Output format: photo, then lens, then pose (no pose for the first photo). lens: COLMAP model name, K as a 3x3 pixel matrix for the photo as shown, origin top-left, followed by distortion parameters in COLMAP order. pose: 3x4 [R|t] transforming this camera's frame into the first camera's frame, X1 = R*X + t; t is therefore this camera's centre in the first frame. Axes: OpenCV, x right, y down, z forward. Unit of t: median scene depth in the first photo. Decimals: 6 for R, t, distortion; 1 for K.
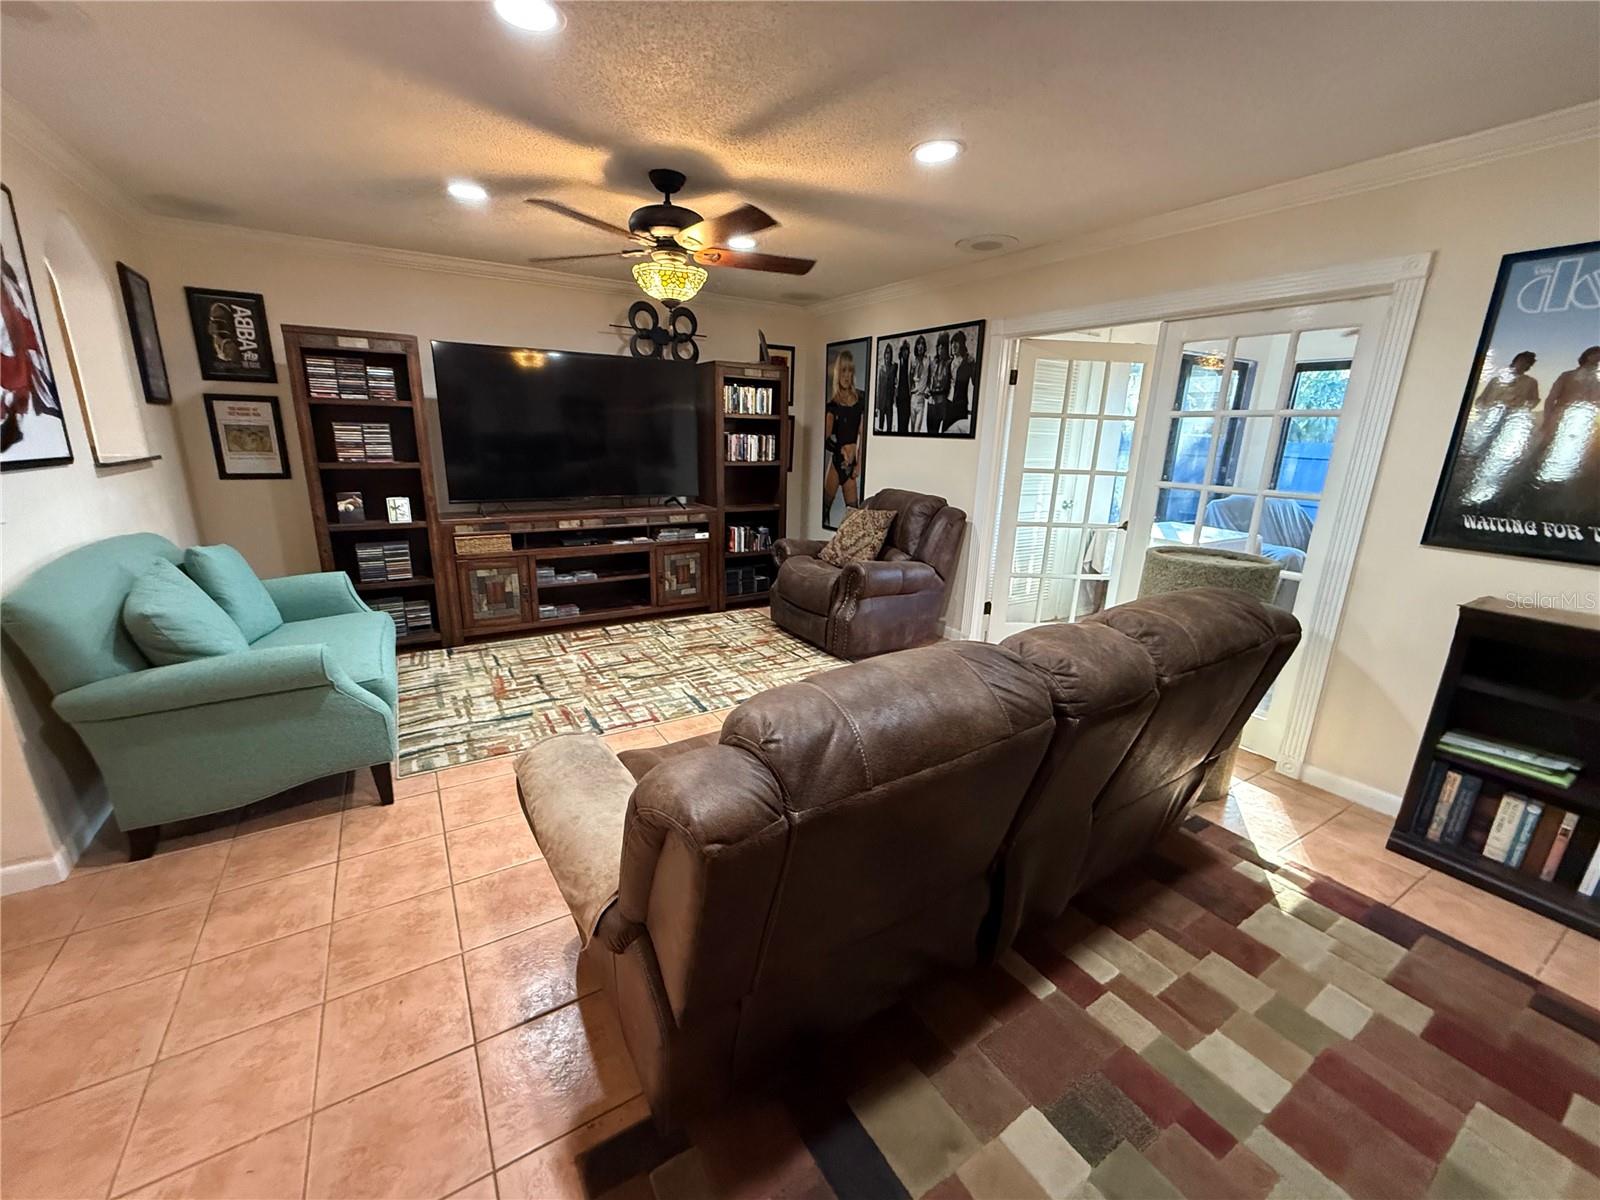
lens RADIAL K [[637.4, 0, 794.7], [0, 637.4, 598.0], [0, 0, 1]] dist [-0.000515, 0.000245]
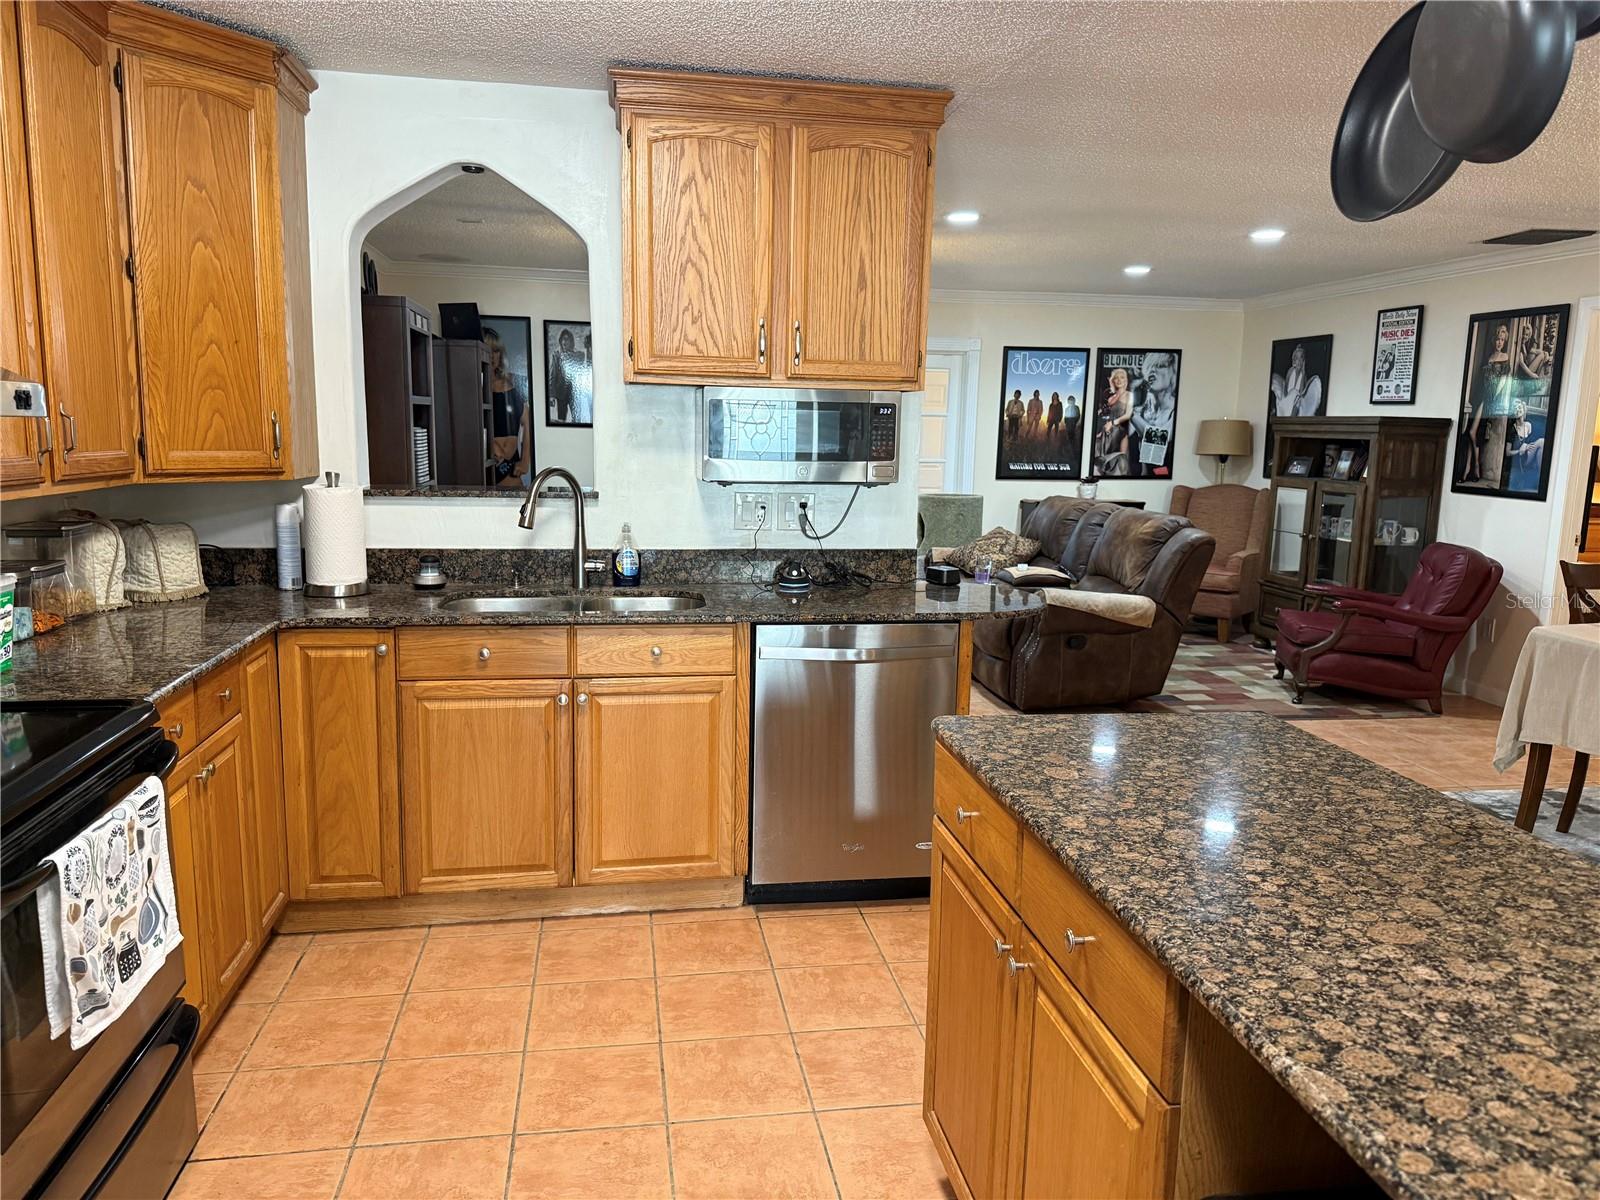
lens RADIAL K [[1118.9, 0, 798.4], [0, 1118.9, 612.9], [0, 0, 1]] dist [0.071883, -0.095768]
pose [[0.379083, -0.171520, 0.909328, -1.538085], [0.226393, 0.969999, 0.088585, -0.078189], [-0.897241, 0.172285, 0.406541, 0.112973]]
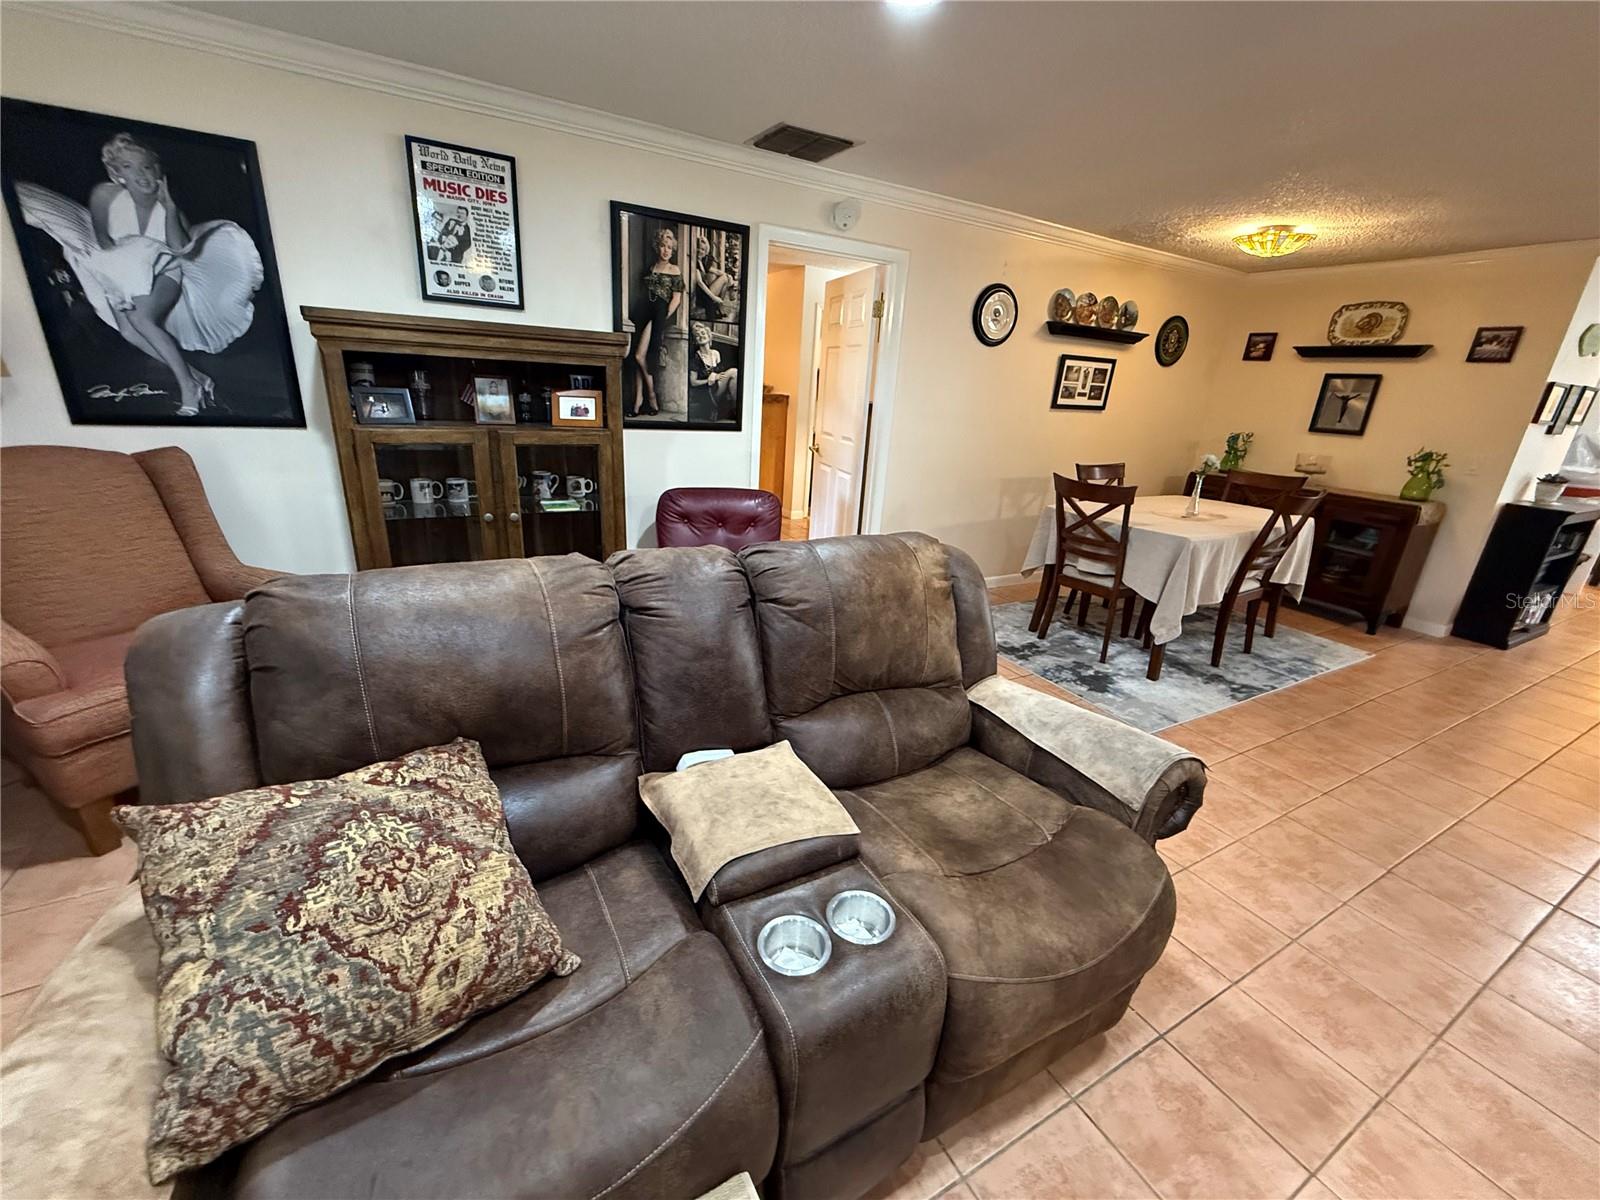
lens RADIAL K [[637.4, 0, 791.1], [0, 637.4, 596.2], [0, 0, 1]] dist [-0.000515, 0.000245]
pose [[-0.995110, -0.096130, 0.022717, 0.071208], [-0.067250, 0.827777, 0.557013, -0.173334], [-0.072350, 0.552761, -0.830193, 0.661802]]
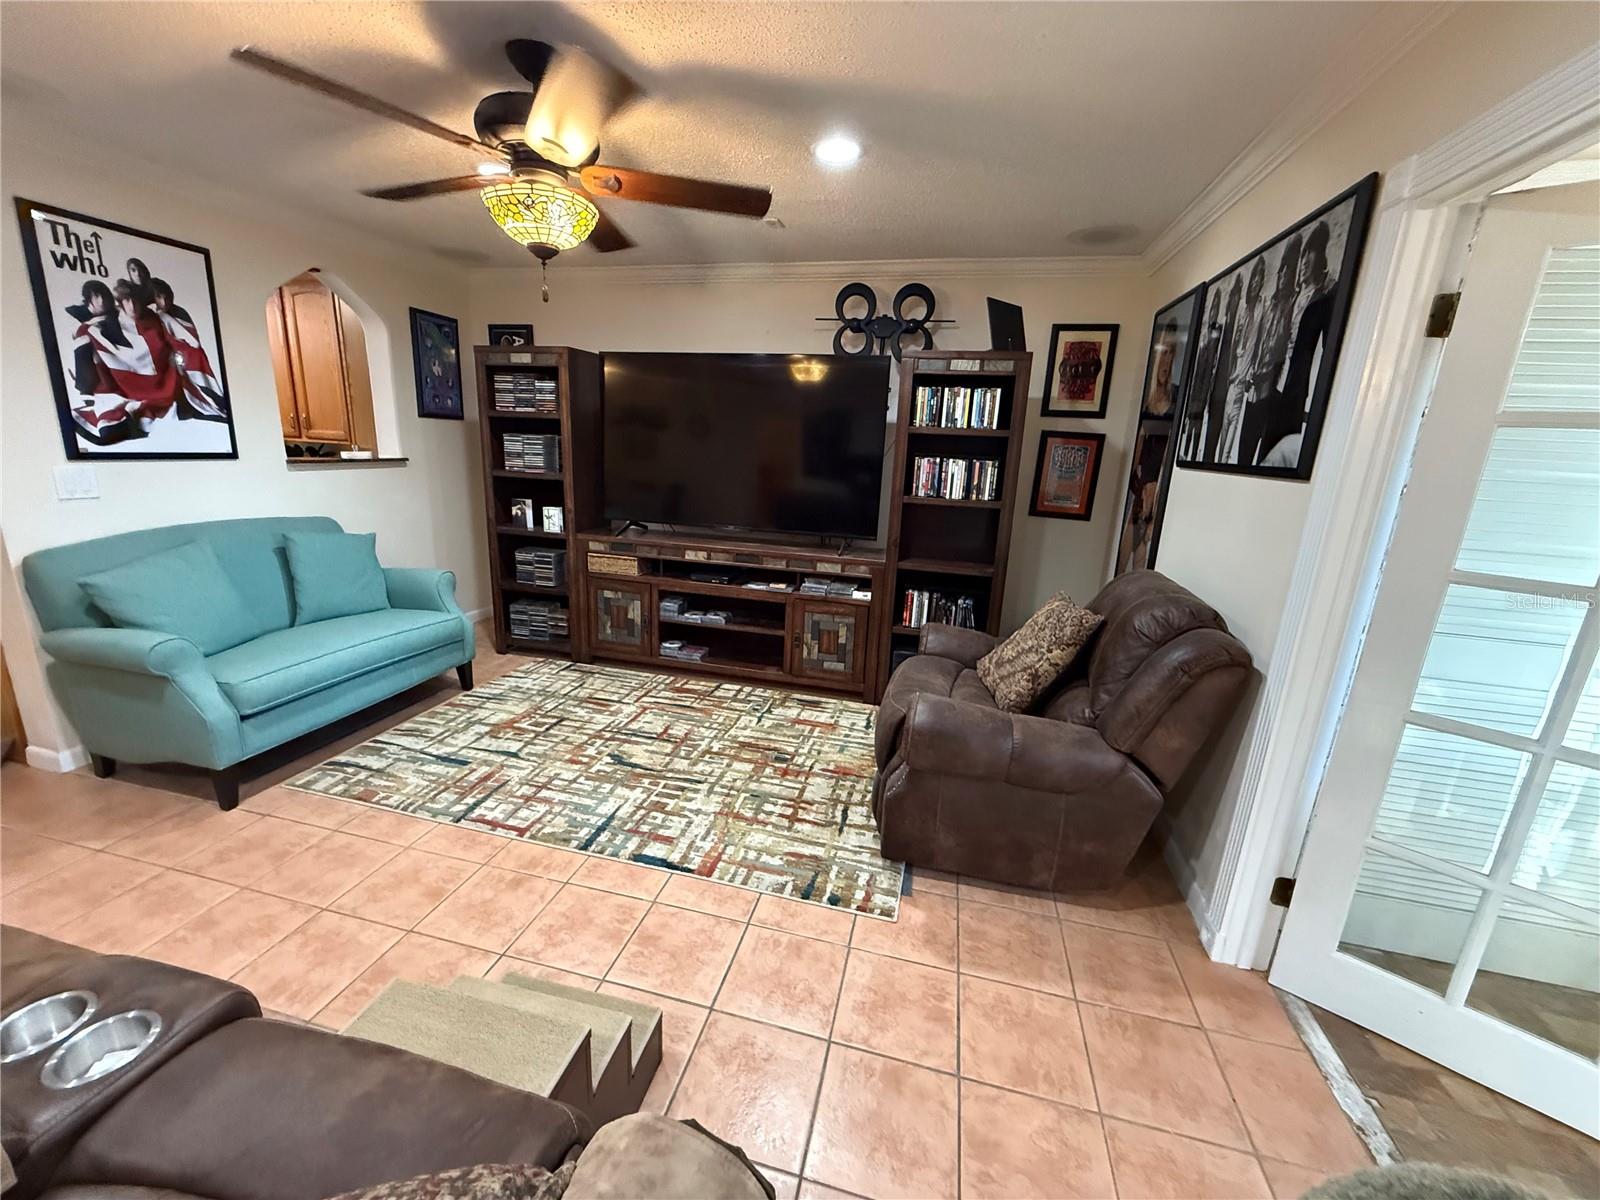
lens RADIAL K [[637.4, 0, 795.8], [0, 637.4, 598.4], [0, 0, 1]] dist [-0.000515, 0.000245]
pose [[0.701085, 0.179437, -0.690132, 0.362154], [-0.207472, 0.977281, 0.043333, -0.133037], [0.682229, 0.112803, 0.722385, 0.517067]]
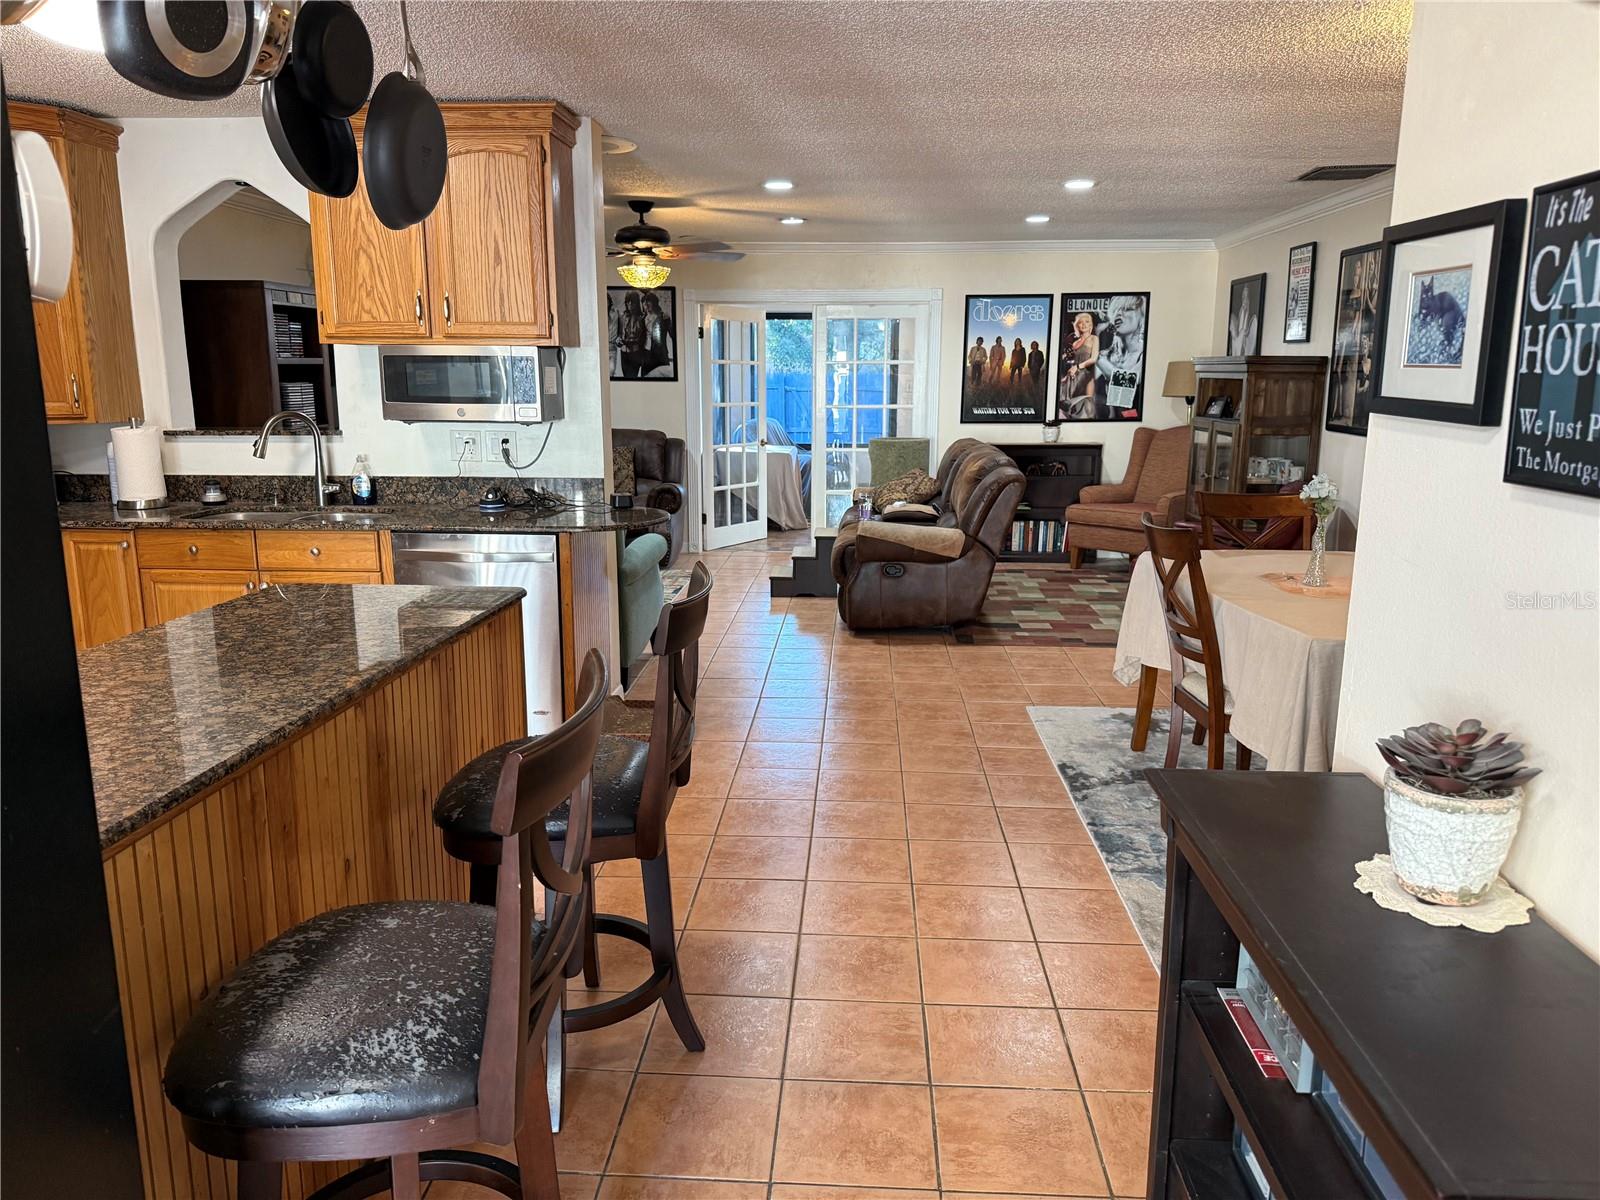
lens RADIAL K [[1118.9, 0, 796.7], [0, 1118.9, 598.2], [0, 0, 1]] dist [0.071883, -0.095768]
pose [[0.575730, -0.186232, 0.796148, -1.445390], [0.222648, 0.972628, 0.066507, 0.066826], [-0.786742, 0.138970, 0.601436, -0.440425]]
